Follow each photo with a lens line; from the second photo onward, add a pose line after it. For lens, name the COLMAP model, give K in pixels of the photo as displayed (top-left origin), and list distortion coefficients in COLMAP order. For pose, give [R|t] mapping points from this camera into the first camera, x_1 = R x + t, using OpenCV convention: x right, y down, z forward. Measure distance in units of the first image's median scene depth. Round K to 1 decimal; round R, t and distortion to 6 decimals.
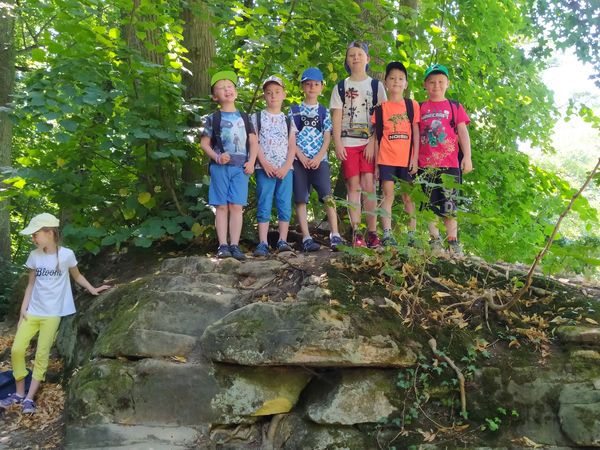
lens RADIAL K [[682.6, 0, 300.0], [0, 682.6, 225.0], [0, 0, 1]] dist [0.087580, 0.009258]
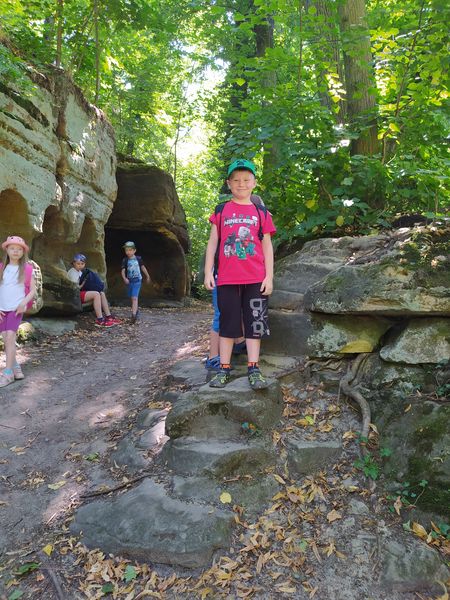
lens RADIAL K [[450.4, 0, 225.1], [0, 450.4, 302.9], [0, 0, 1]] dist [0.093791, -0.133682]
pose [[0.828634, -0.006477, -0.559754, 0.229925], [0.079188, 0.991234, 0.105756, 0.079534], [0.554162, -0.131958, 0.821883, 0.199642]]
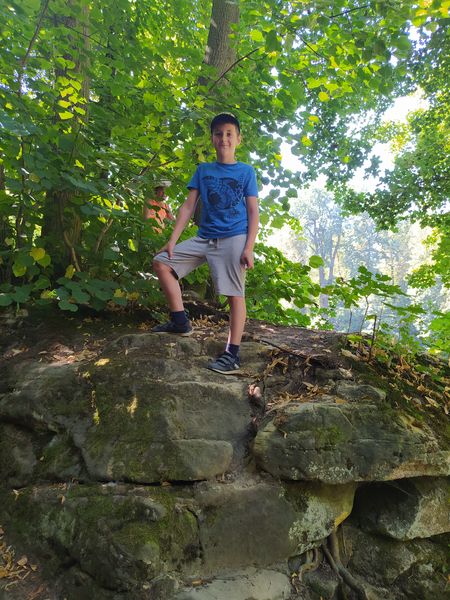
lens RADIAL K [[450.4, 0, 225.1], [0, 450.4, 302.9], [0, 0, 1]] dist [0.093791, -0.133682]
pose [[0.880862, 0.062961, 0.469168, -0.468728], [-0.087871, 0.995638, 0.031366, -0.025087], [-0.465147, -0.068855, 0.882552, 0.572798]]
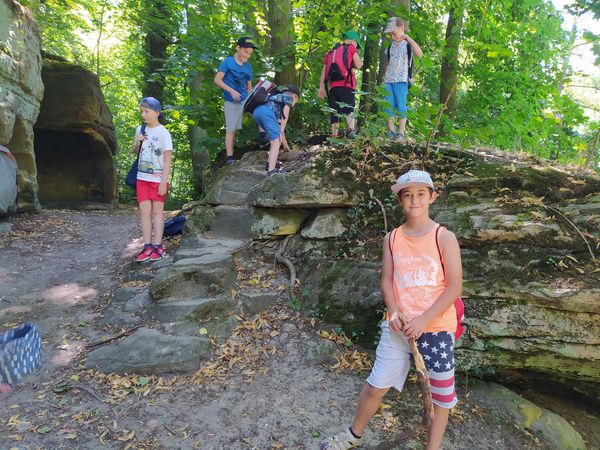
lens RADIAL K [[450.4, 0, 300.0], [0, 450.4, 225.0], [0, 0, 1]] dist [0.093791, -0.133682]
pose [[0.966629, -0.005653, -0.256117, 0.302481], [0.050211, 0.984546, 0.167771, 0.057015], [0.251211, -0.175032, 0.951975, -0.106731]]
